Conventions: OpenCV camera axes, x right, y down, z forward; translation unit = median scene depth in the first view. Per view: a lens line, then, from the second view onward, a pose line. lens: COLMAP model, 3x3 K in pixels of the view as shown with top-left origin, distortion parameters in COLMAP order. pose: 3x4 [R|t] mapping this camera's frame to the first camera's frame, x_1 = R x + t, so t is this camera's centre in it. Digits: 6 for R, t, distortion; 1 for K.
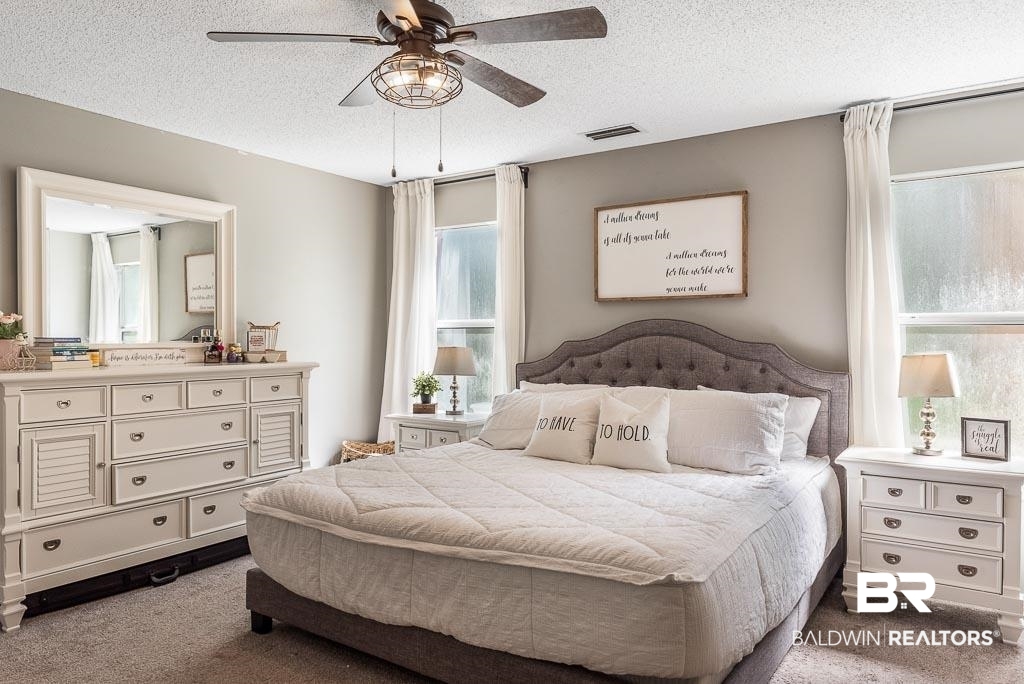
lens RADIAL K [[677.8, 0, 512.0], [0, 677.8, 342.0], [0, 0, 1]] dist [0.004381, 0.000244]
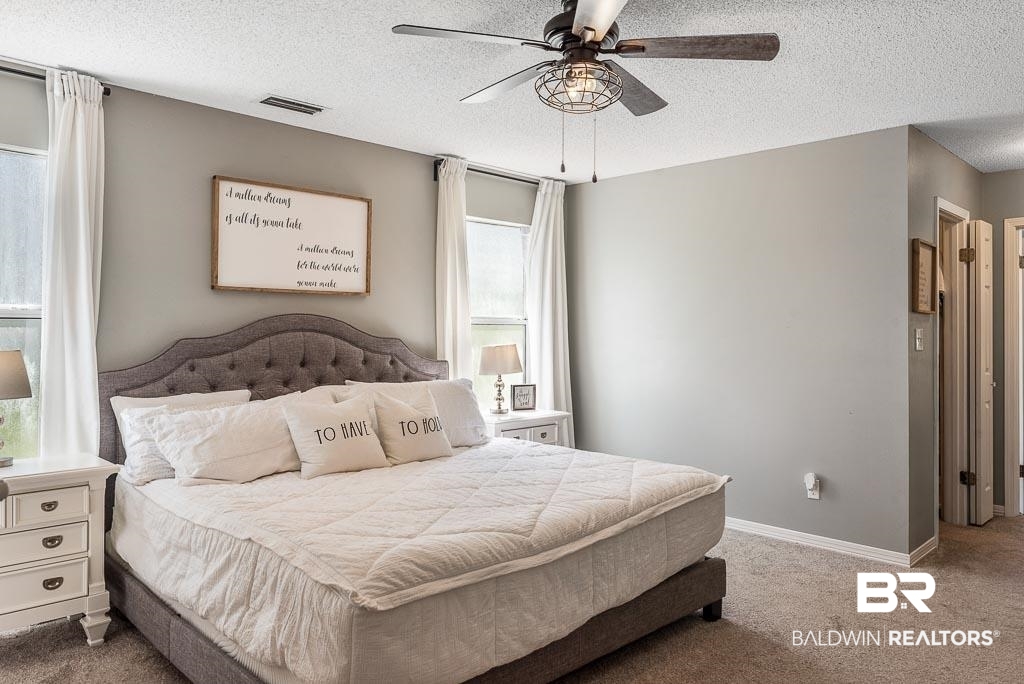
lens RADIAL K [[715.3, 0, 512.1], [0, 715.3, 322.9], [0, 0, 1]] dist [-0.008898, -0.002233]
pose [[0.202852, 0.013373, 0.979118, -0.711325], [0.008597, 0.999844, -0.015437, -0.003527], [-0.979172, 0.011549, 0.202705, 0.524983]]
